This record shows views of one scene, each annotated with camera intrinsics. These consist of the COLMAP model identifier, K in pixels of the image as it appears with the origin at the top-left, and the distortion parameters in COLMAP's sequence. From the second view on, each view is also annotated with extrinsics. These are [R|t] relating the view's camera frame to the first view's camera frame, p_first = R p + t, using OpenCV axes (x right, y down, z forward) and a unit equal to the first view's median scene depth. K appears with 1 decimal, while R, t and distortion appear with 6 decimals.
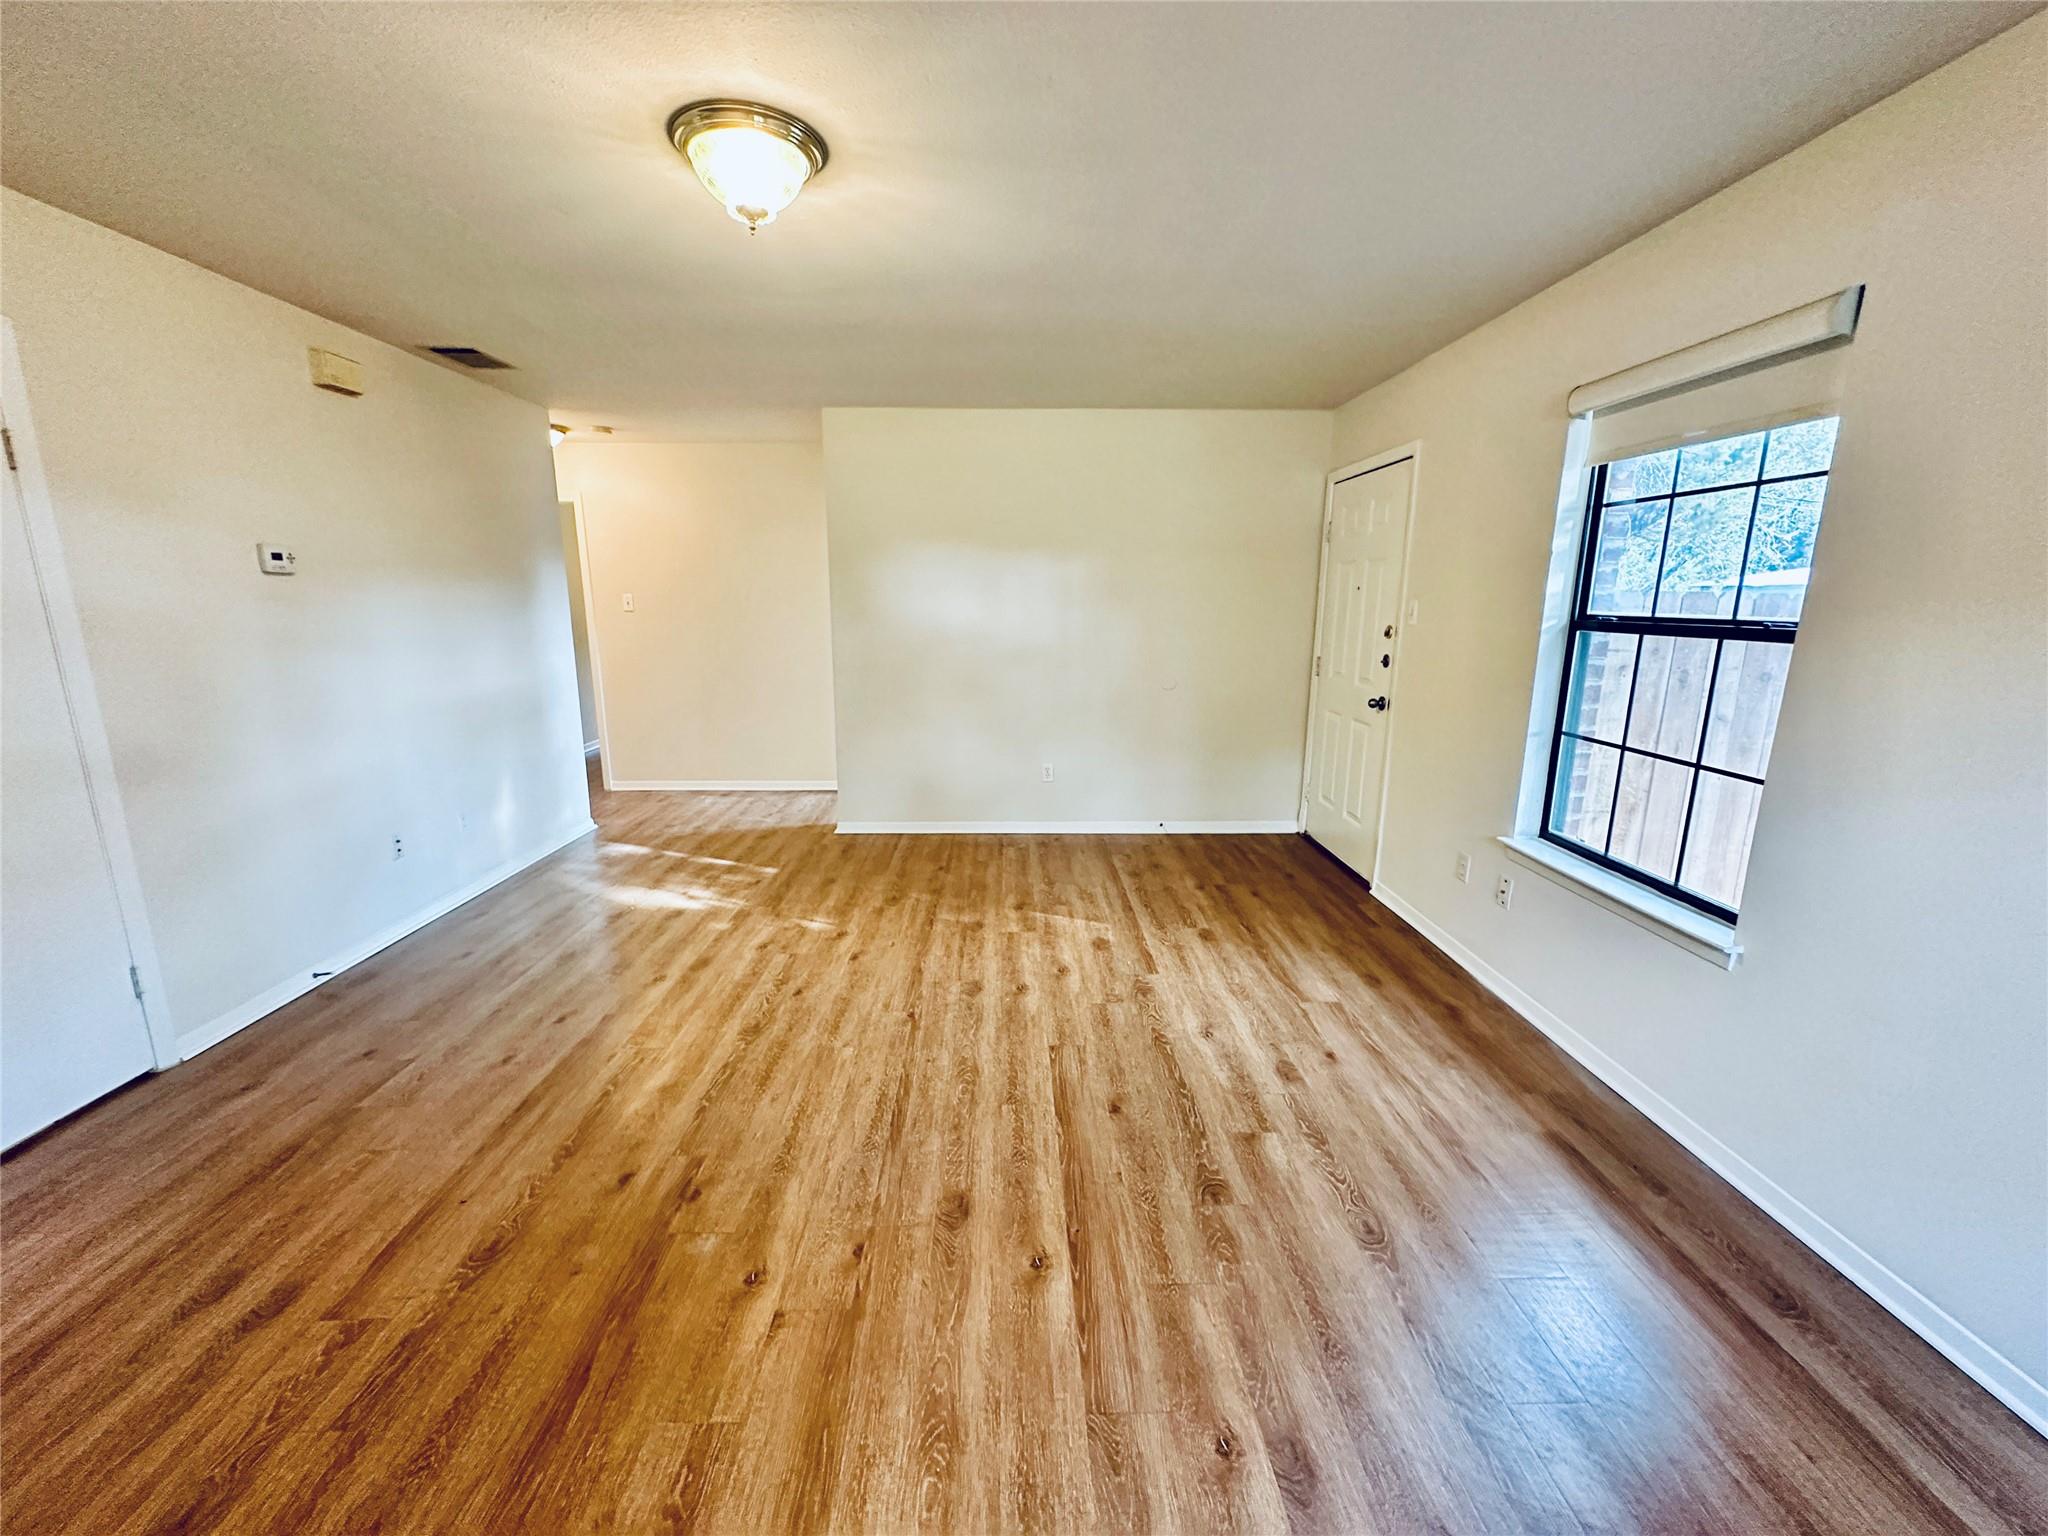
lens RADIAL K [[816.2, 0, 1022.0], [0, 816.2, 766.3], [0, 0, 1]] dist [-0.000862, 0.000118]
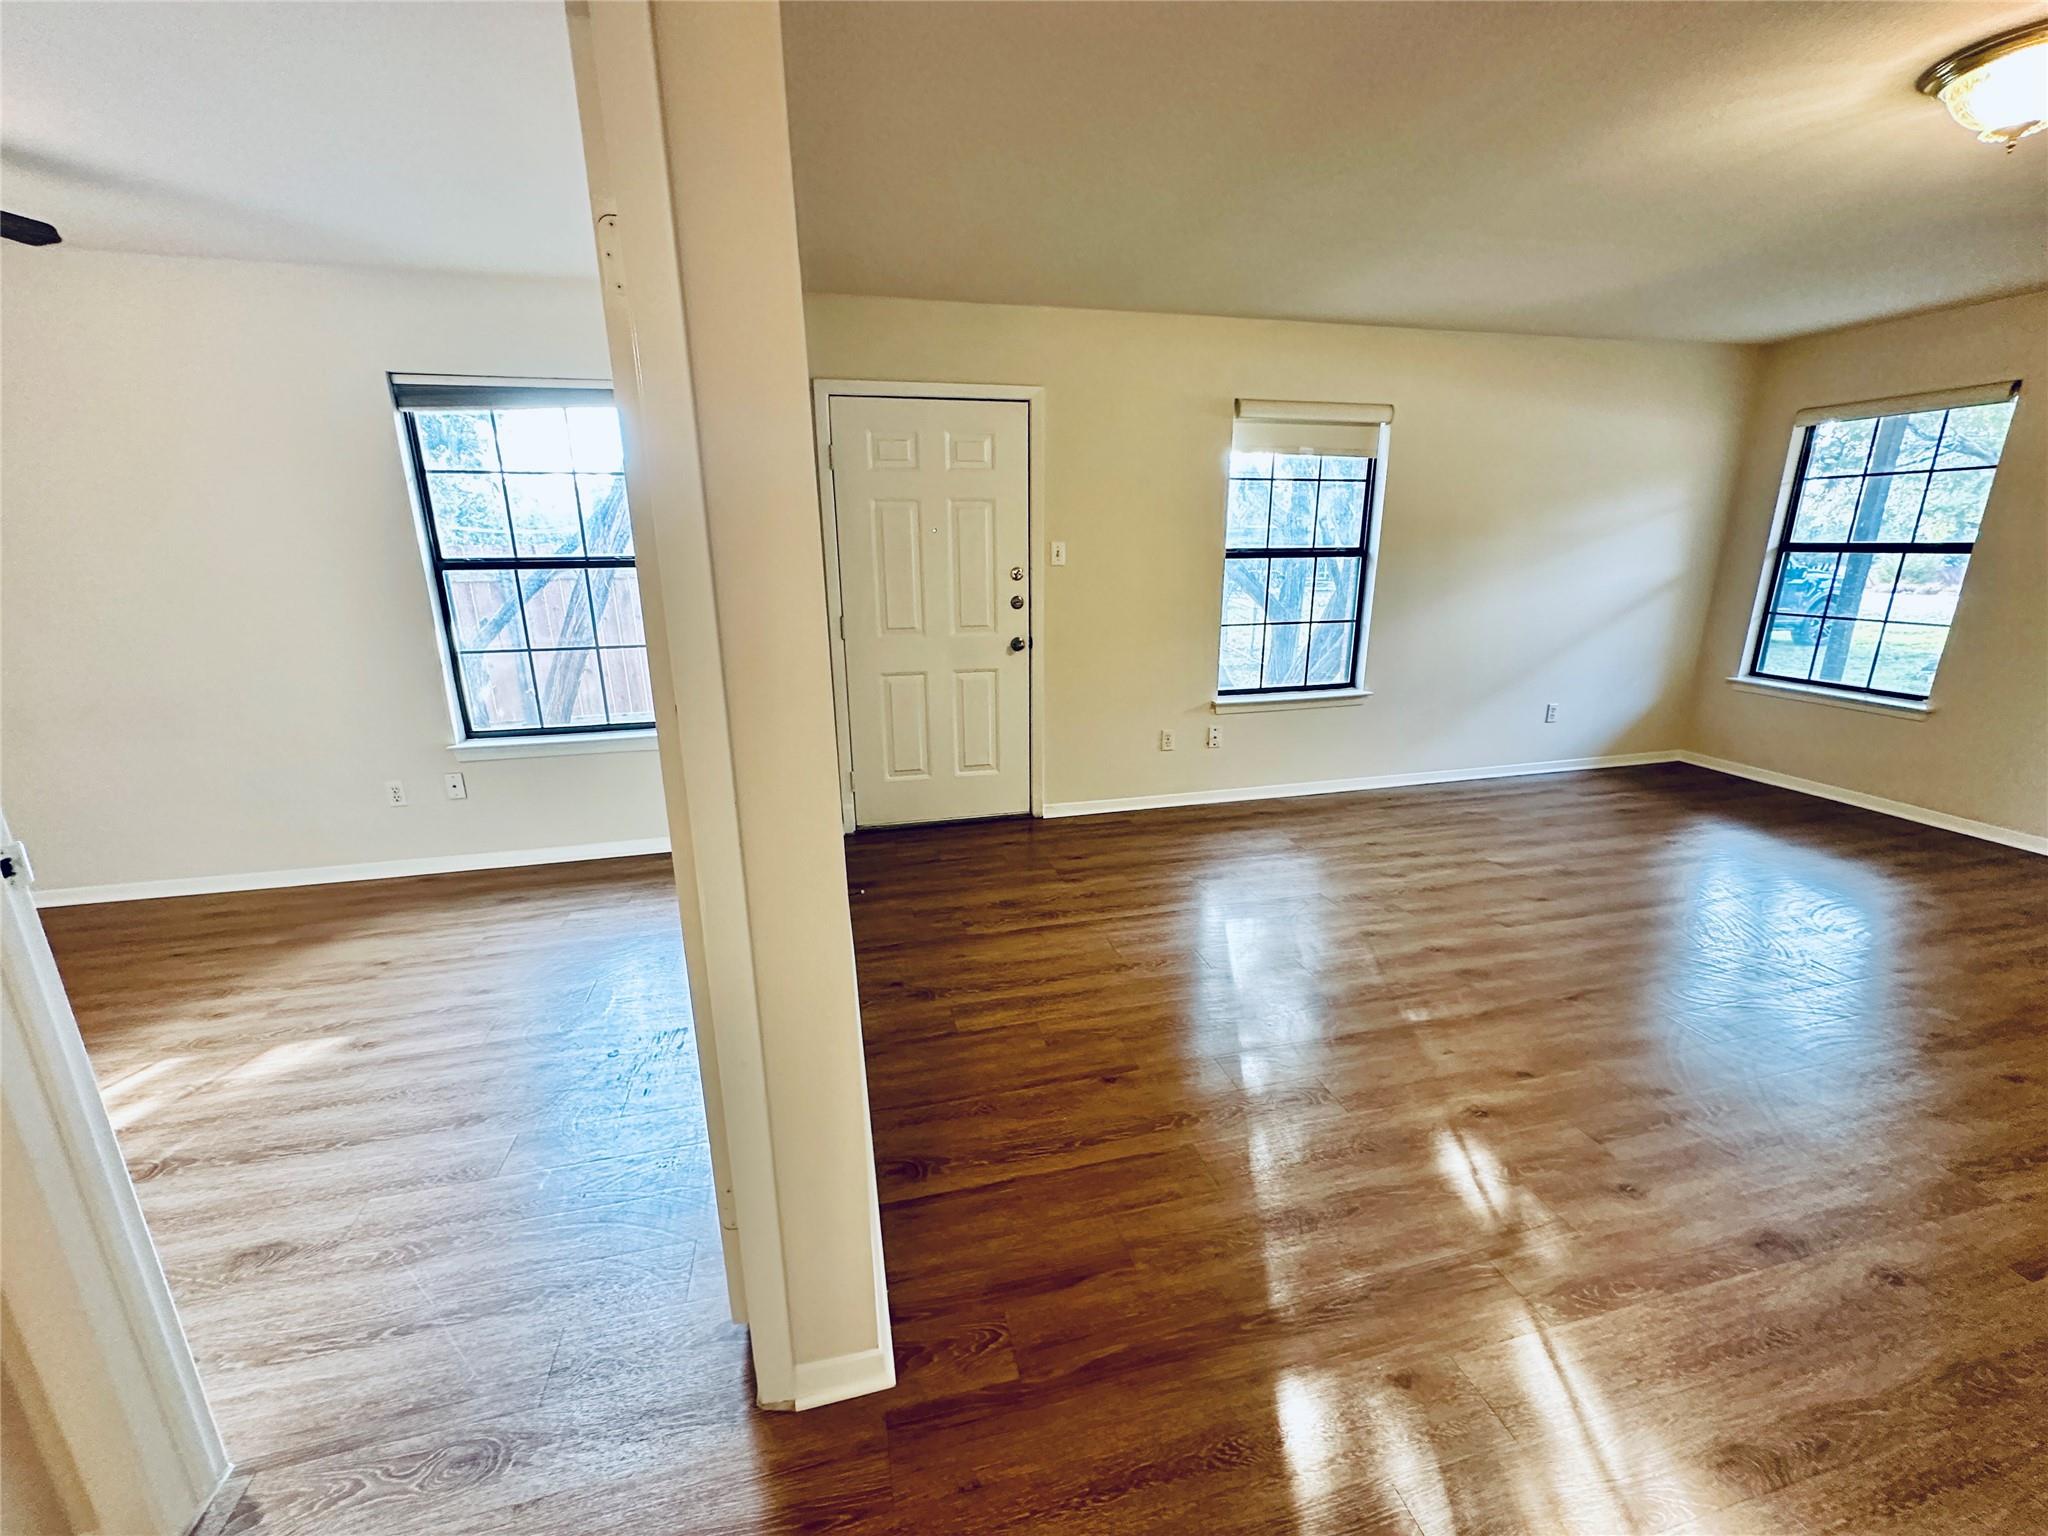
lens RADIAL K [[816.2, 0, 1022.0], [0, 816.2, 766.3], [0, 0, 1]] dist [-0.000862, 0.000118]
pose [[-0.220300, -0.265523, 0.938598, -0.773496], [0.204225, 0.928356, 0.310559, -0.343040], [-0.953814, 0.260101, -0.150290, 1.622368]]
